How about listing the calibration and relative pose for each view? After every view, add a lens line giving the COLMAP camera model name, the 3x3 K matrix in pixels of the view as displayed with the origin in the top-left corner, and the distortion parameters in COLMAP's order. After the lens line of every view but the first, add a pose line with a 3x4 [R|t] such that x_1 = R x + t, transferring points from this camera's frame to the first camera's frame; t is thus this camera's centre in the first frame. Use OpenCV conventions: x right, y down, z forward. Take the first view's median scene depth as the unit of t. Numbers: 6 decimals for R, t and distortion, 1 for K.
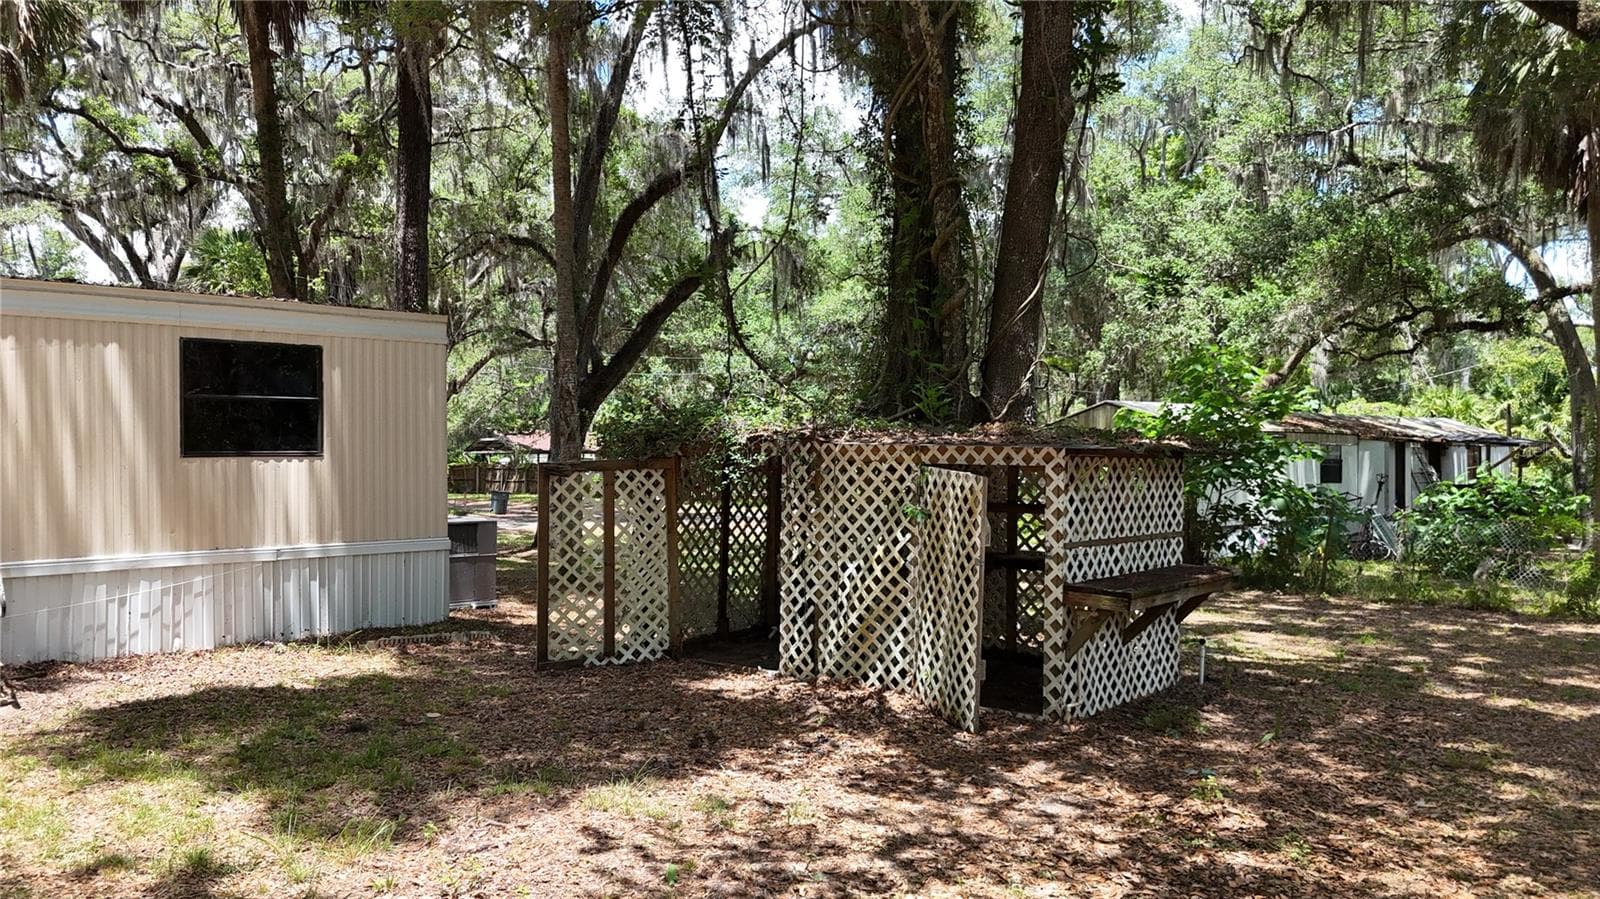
lens RADIAL K [[1197.7, 0, 800.0], [0, 1197.7, 449.5], [0, 0, 1]] dist [0.072598, -0.066244]
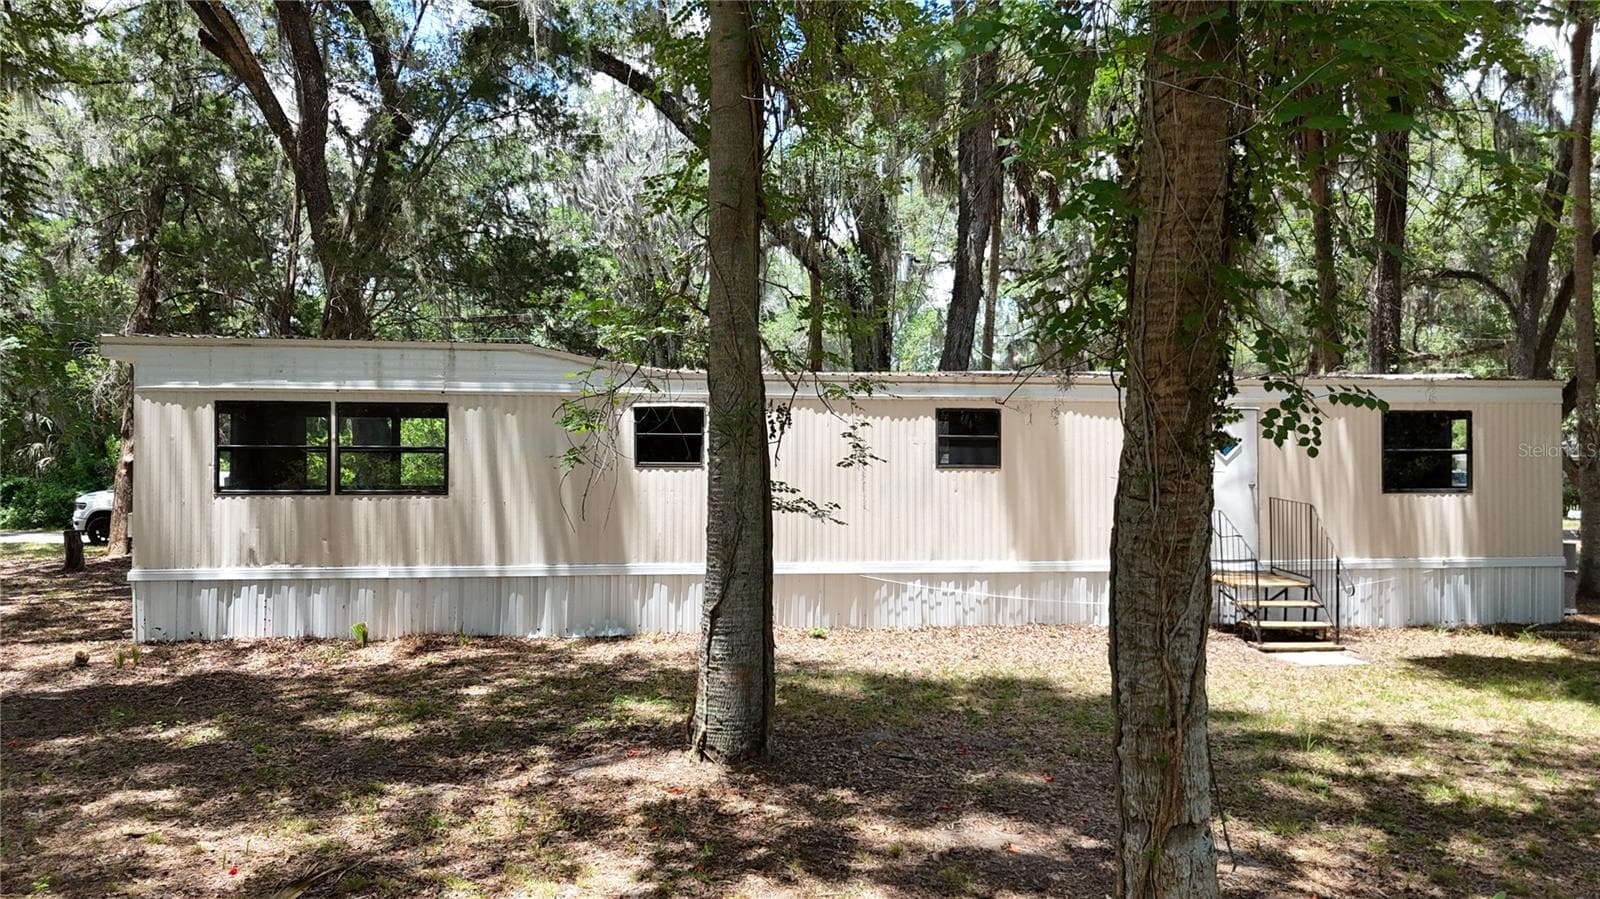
lens RADIAL K [[1197.7, 0, 800.0], [0, 1197.7, 449.5], [0, 0, 1]] dist [0.072598, -0.066244]
pose [[0.827610, 0.004339, -0.561287, -0.257856], [-0.002599, 0.999989, 0.003898, -0.047016], [0.561297, -0.001767, 0.827612, -0.554457]]
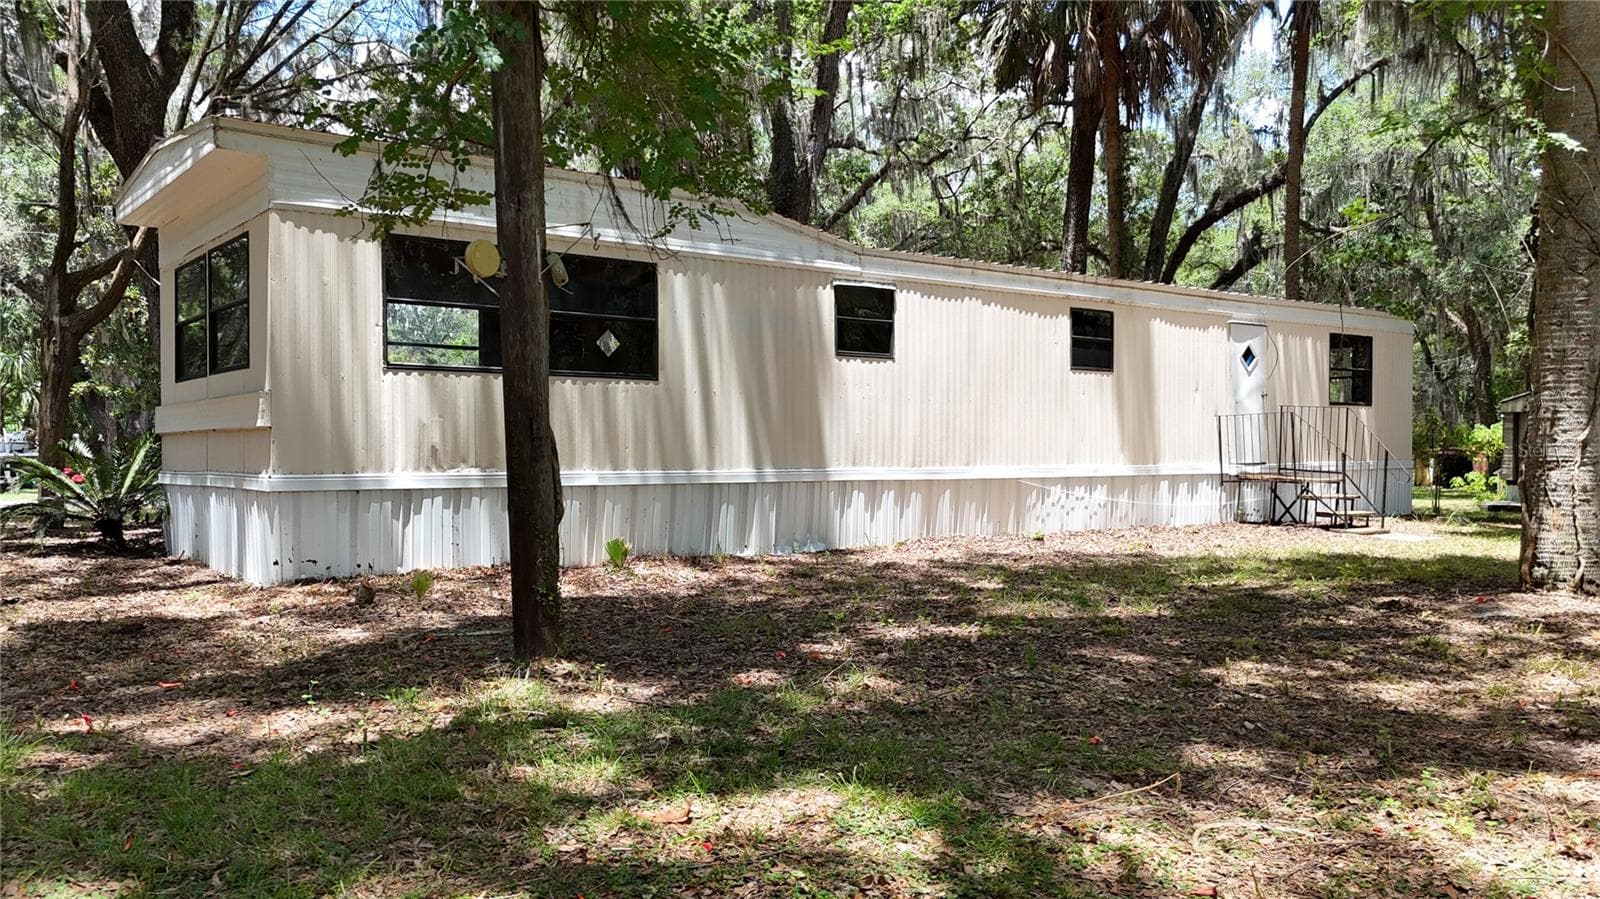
lens RADIAL K [[1197.7, 0, 800.0], [0, 1197.7, 449.5], [0, 0, 1]] dist [0.072598, -0.066244]
pose [[0.994846, 0.002959, -0.101356, -1.042167], [-0.001666, 0.999916, 0.012846, 0.049296], [0.101385, -0.012611, 0.994767, -0.688963]]
